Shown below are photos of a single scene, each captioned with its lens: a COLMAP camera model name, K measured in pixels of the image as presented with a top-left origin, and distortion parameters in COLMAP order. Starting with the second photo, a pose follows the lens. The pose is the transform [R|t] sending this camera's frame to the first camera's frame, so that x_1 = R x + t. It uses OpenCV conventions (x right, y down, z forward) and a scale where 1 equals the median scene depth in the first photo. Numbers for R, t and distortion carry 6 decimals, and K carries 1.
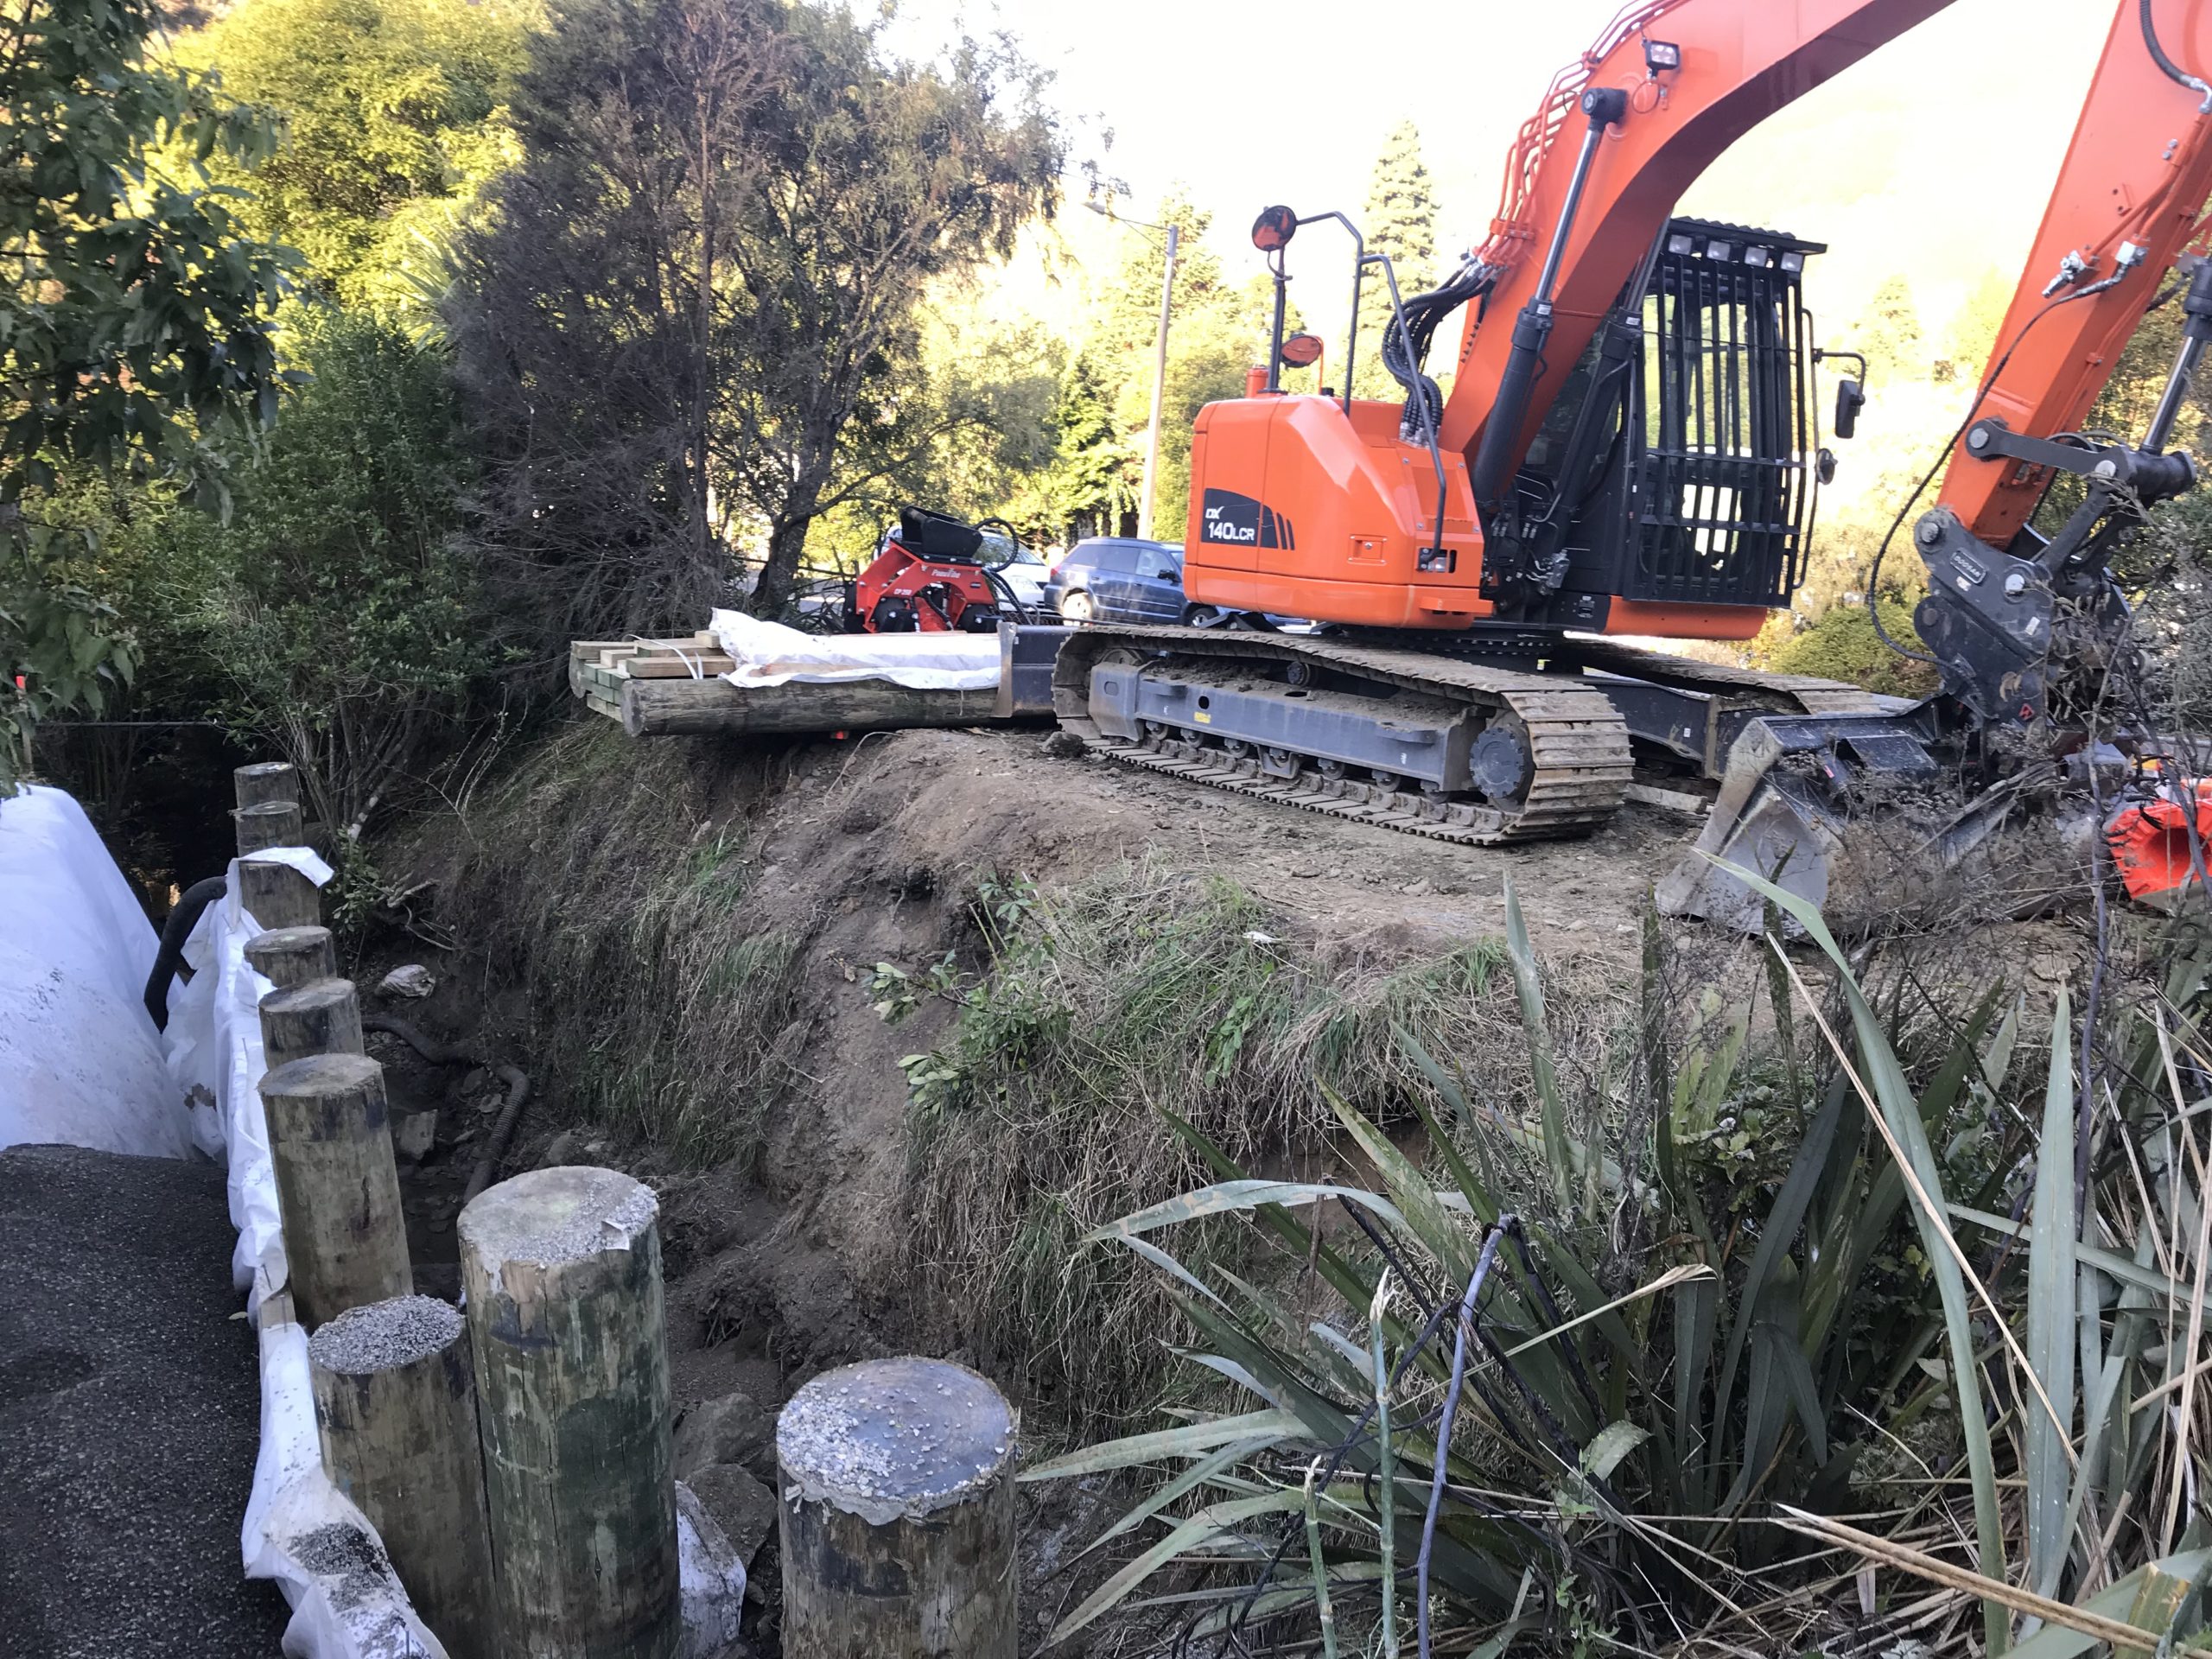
lens RADIAL K [[1862.9, 0, 1106.0], [0, 1862.9, 829.5], [0, 0, 1]] dist [0.015704, -0.017635]
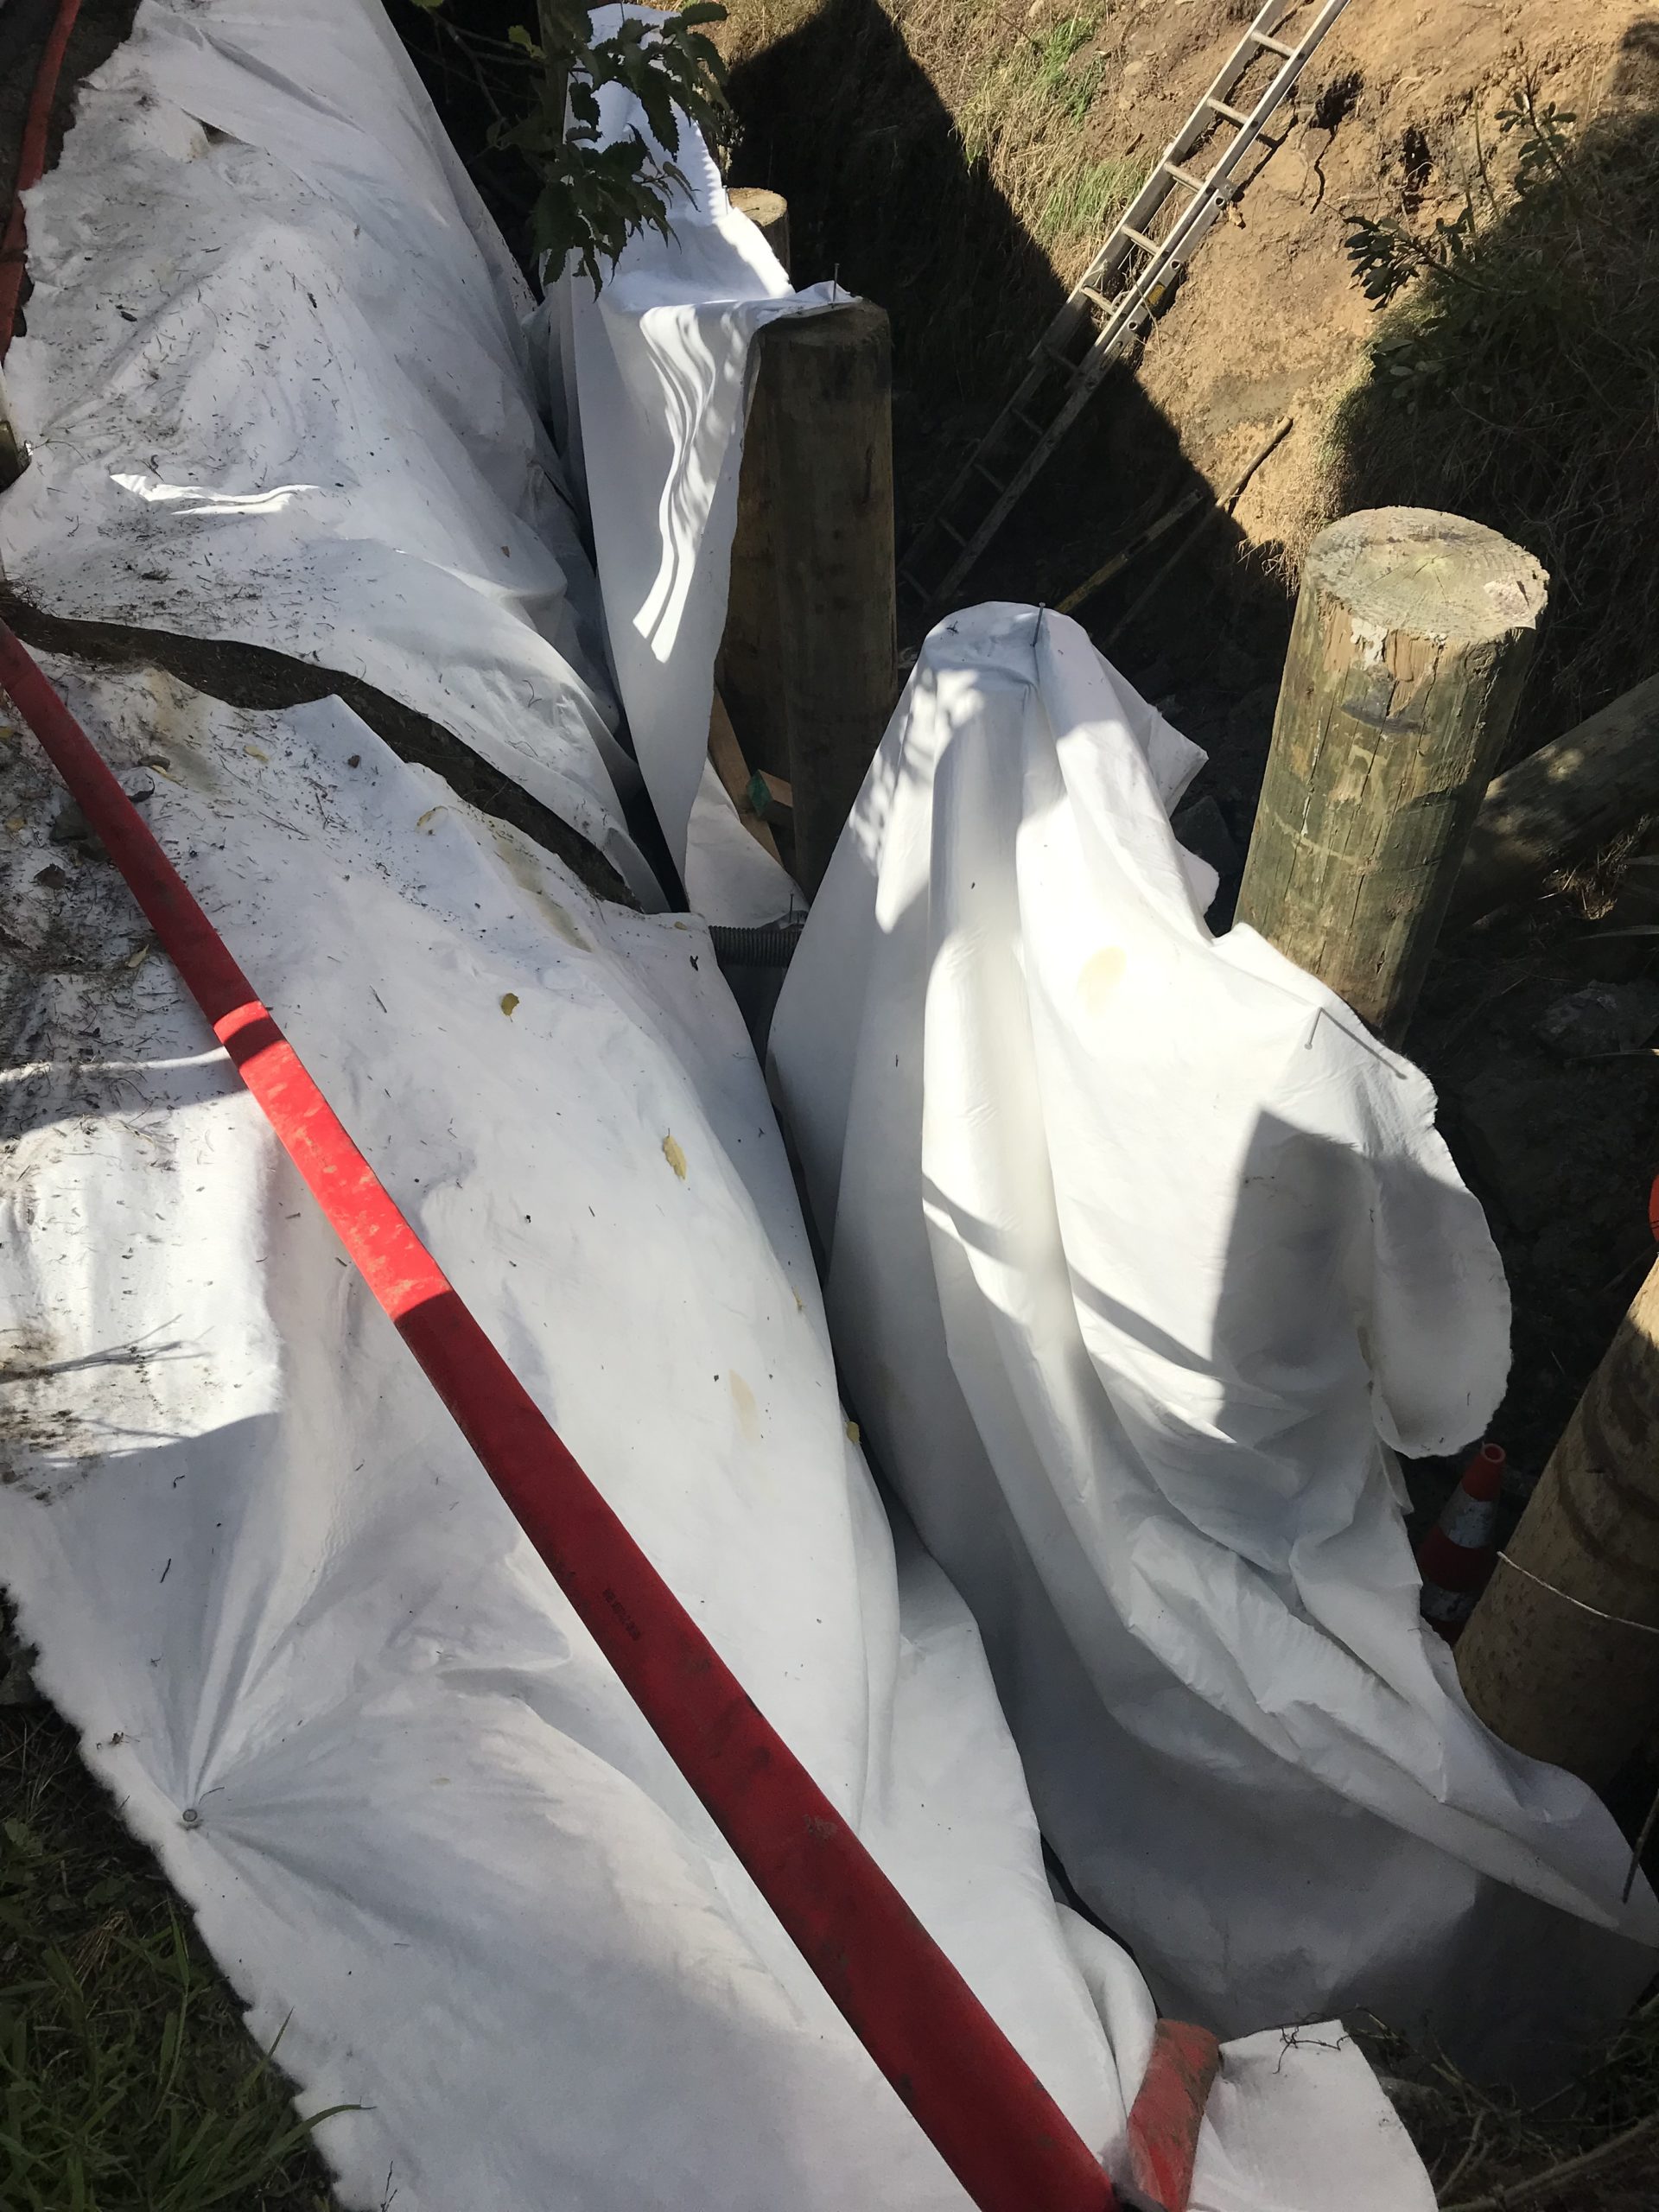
lens RADIAL K [[1835.6, 0, 829.5], [0, 1835.6, 1106.0], [0, 0, 1]] dist [0.006323, -0.001133]
pose [[0.973916, 0.158399, -0.162473, -0.234480], [-0.053028, 0.855083, 0.515772, 0.003435], [0.220626, -0.493703, 0.841179, 0.092400]]
